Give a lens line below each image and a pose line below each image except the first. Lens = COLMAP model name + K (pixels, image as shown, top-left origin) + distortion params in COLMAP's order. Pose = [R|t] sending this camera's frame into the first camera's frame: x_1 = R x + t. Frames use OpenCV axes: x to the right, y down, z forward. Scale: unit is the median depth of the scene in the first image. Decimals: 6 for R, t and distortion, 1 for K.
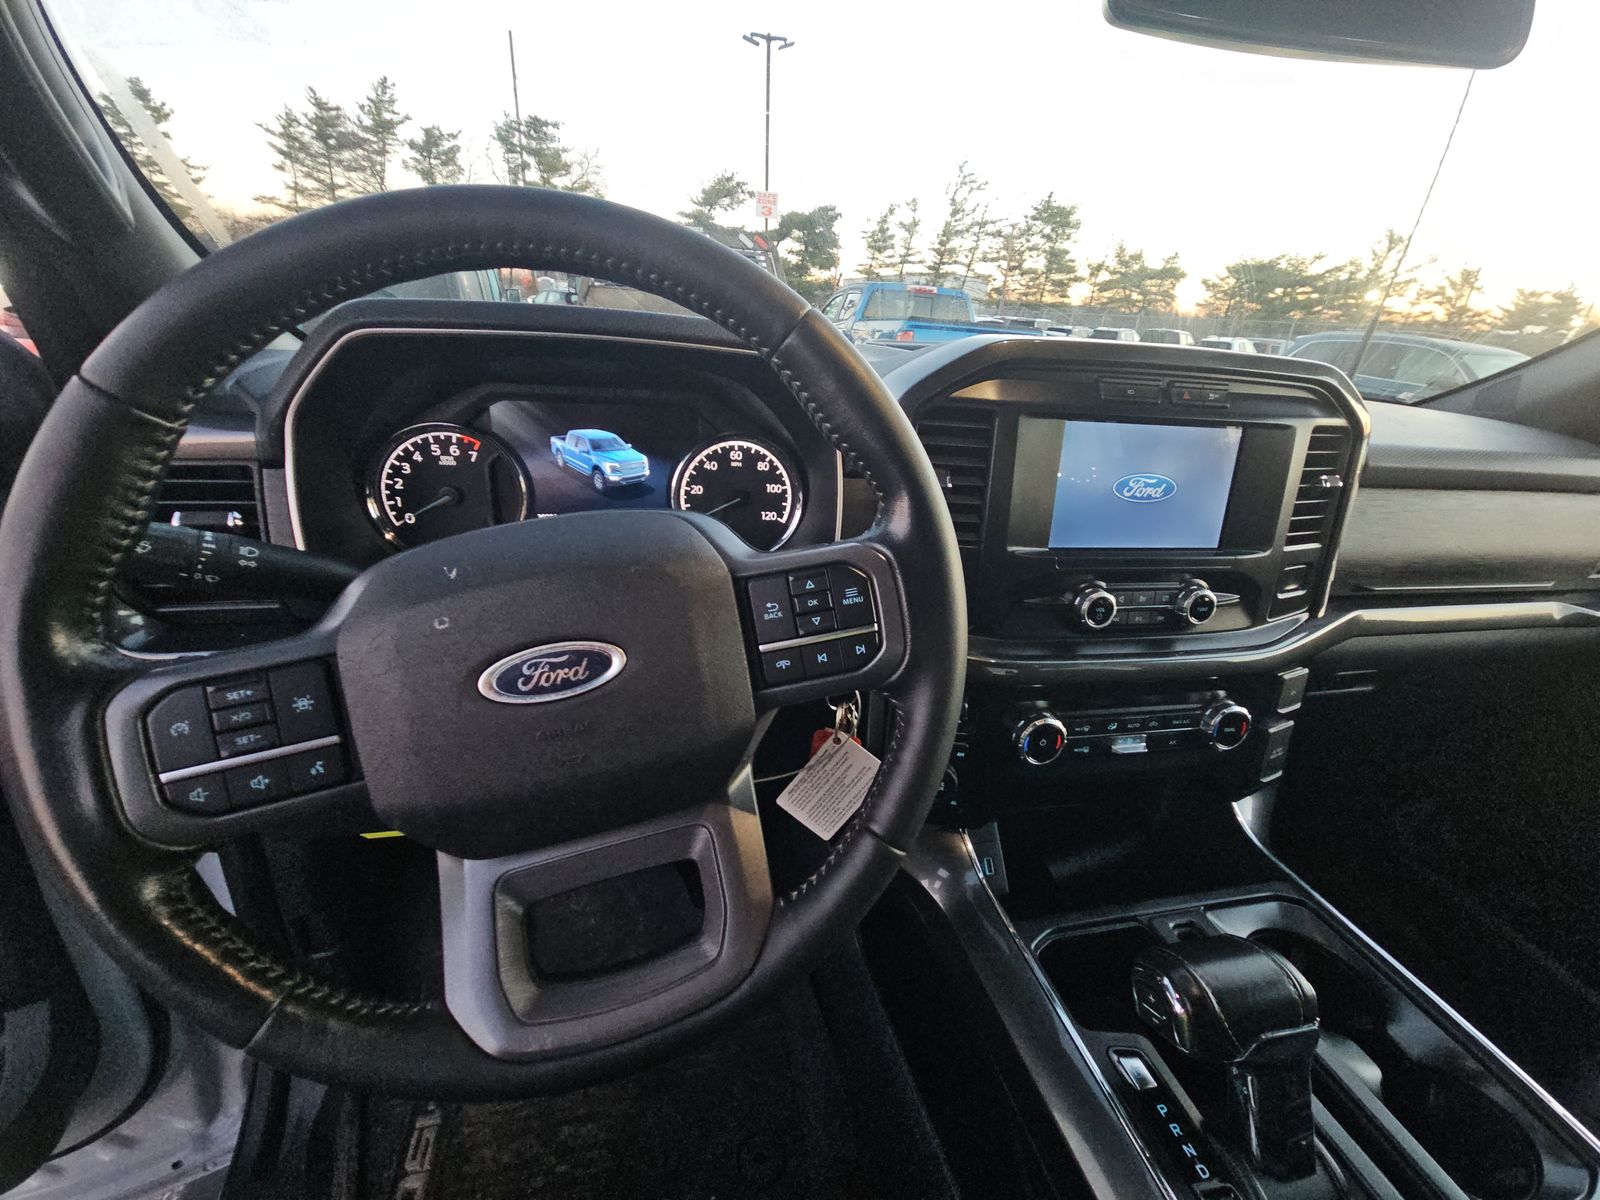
lens RADIAL K [[642.8, 0, 807.5], [0, 642.8, 595.3], [0, 0, 1]] dist [0.001739, 0.000085]
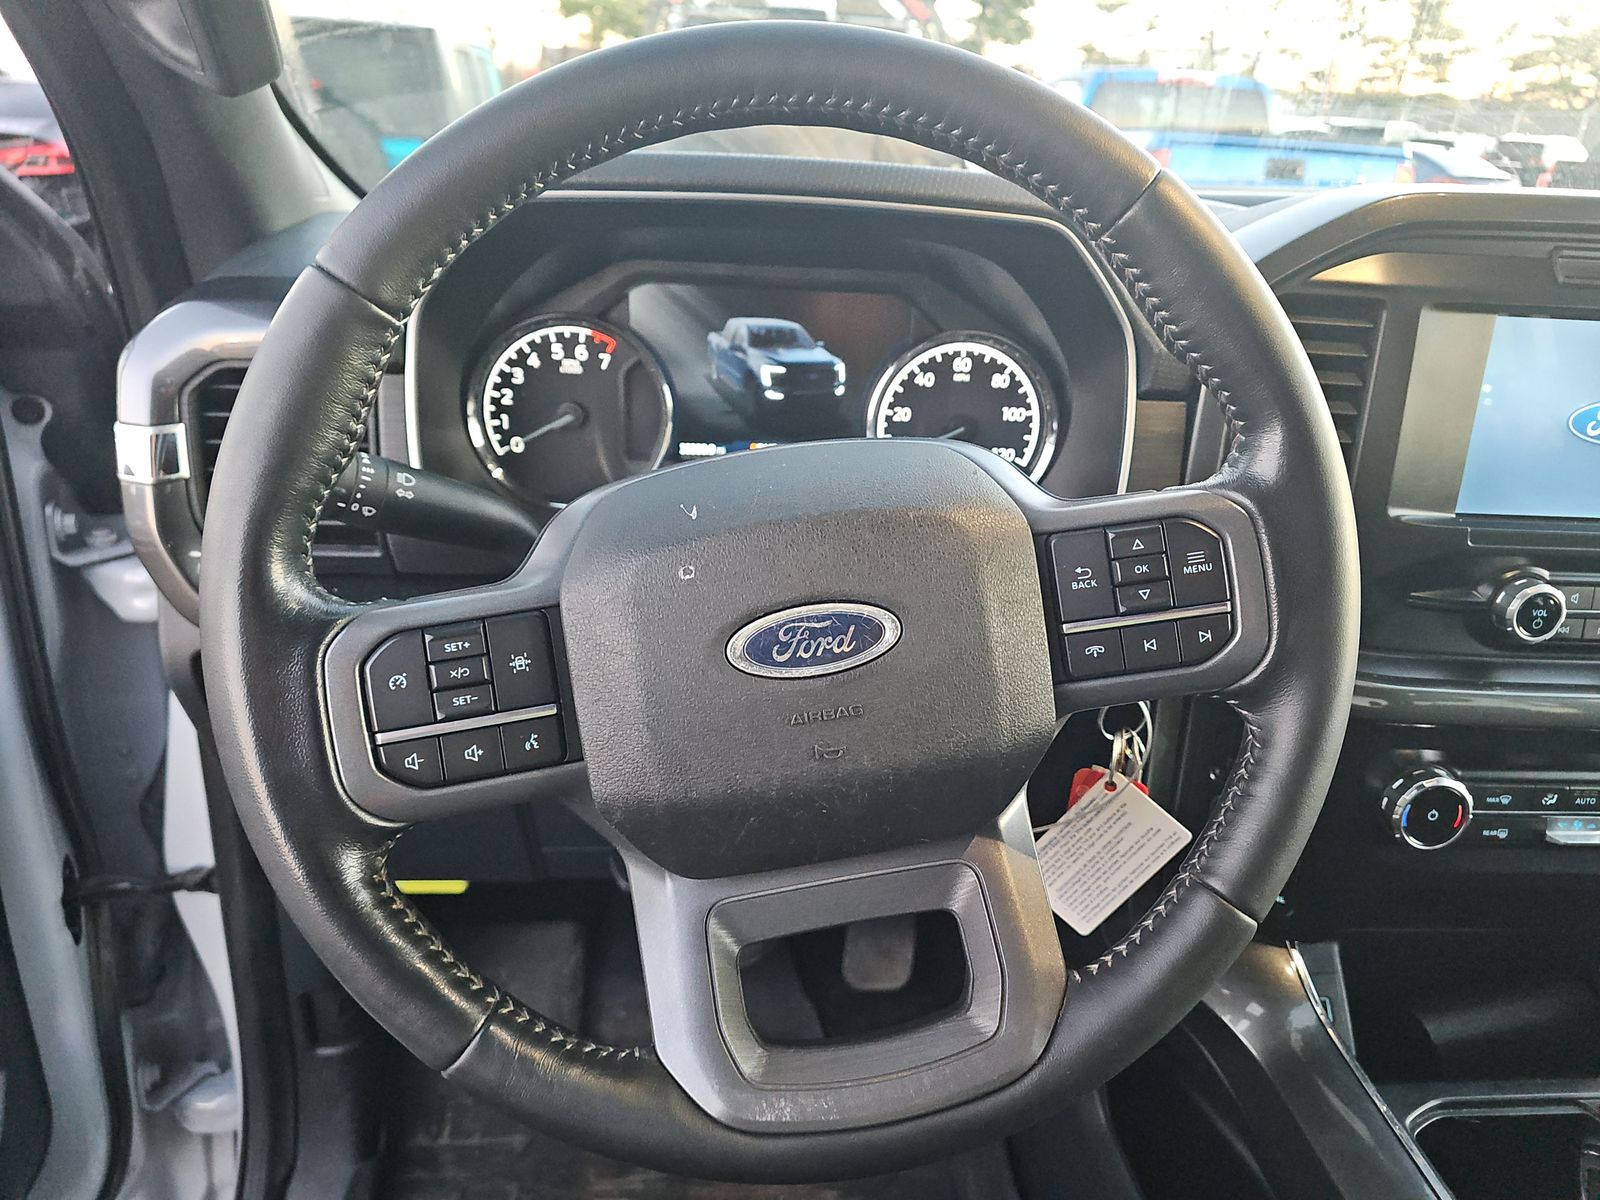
lens RADIAL K [[1077.9, 0, 798.9], [0, 1077.9, 593.8], [0, 0, 1]] dist [0.059246, -0.059038]
pose [[0.990594, 0.041839, -0.130280, -0.162518], [-0.041943, 0.999118, 0.001945, 0.040129], [0.130247, 0.003537, 0.991475, -0.211844]]
